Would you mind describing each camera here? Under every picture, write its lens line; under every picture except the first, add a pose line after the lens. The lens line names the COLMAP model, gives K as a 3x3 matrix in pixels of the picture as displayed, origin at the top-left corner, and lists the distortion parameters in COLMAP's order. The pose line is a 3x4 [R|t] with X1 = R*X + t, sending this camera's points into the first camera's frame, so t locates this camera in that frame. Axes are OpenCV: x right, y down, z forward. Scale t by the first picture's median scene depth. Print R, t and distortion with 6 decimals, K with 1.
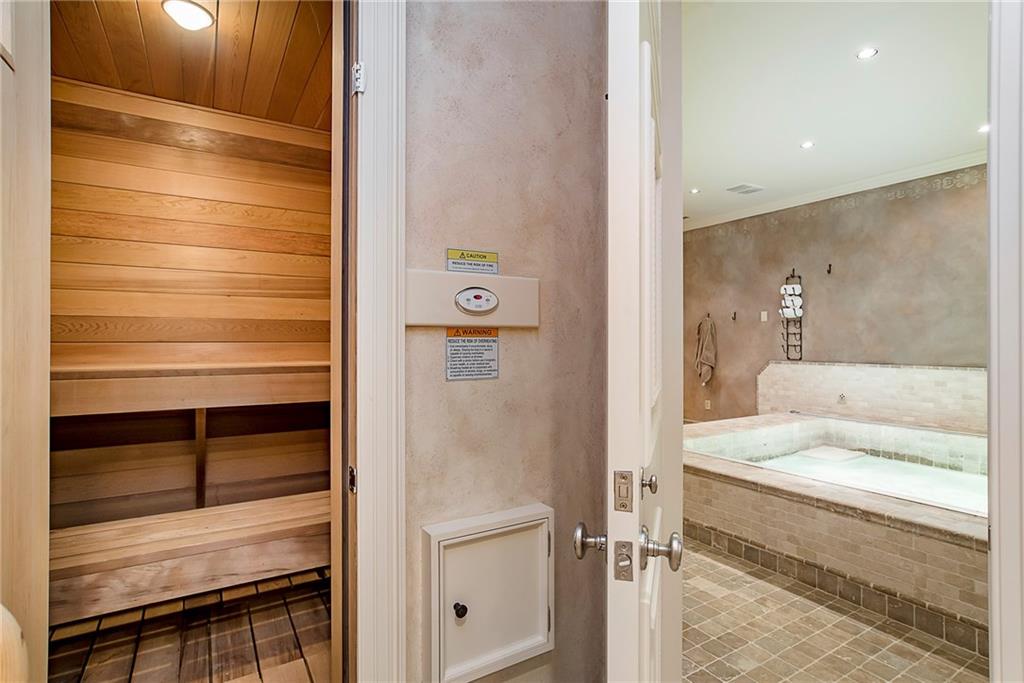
lens RADIAL K [[515.1, 0, 513.6], [0, 515.1, 341.6], [0, 0, 1]] dist [-0.004215, -0.000262]
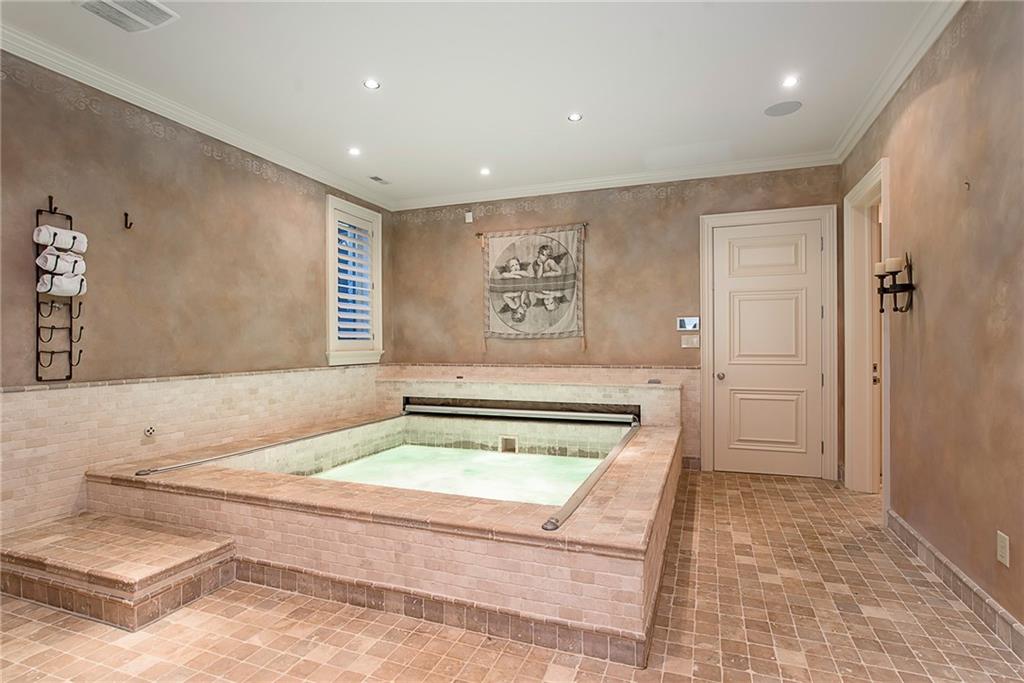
lens RADIAL K [[515.1, 0, 512.3], [0, 515.1, 340.7], [0, 0, 1]] dist [-0.004215, -0.000262]
pose [[-0.619846, 0.000975, 0.784723, -0.131240], [-0.002675, 0.999991, -0.003355, -0.002960], [-0.784719, -0.004178, -0.619838, 1.086679]]
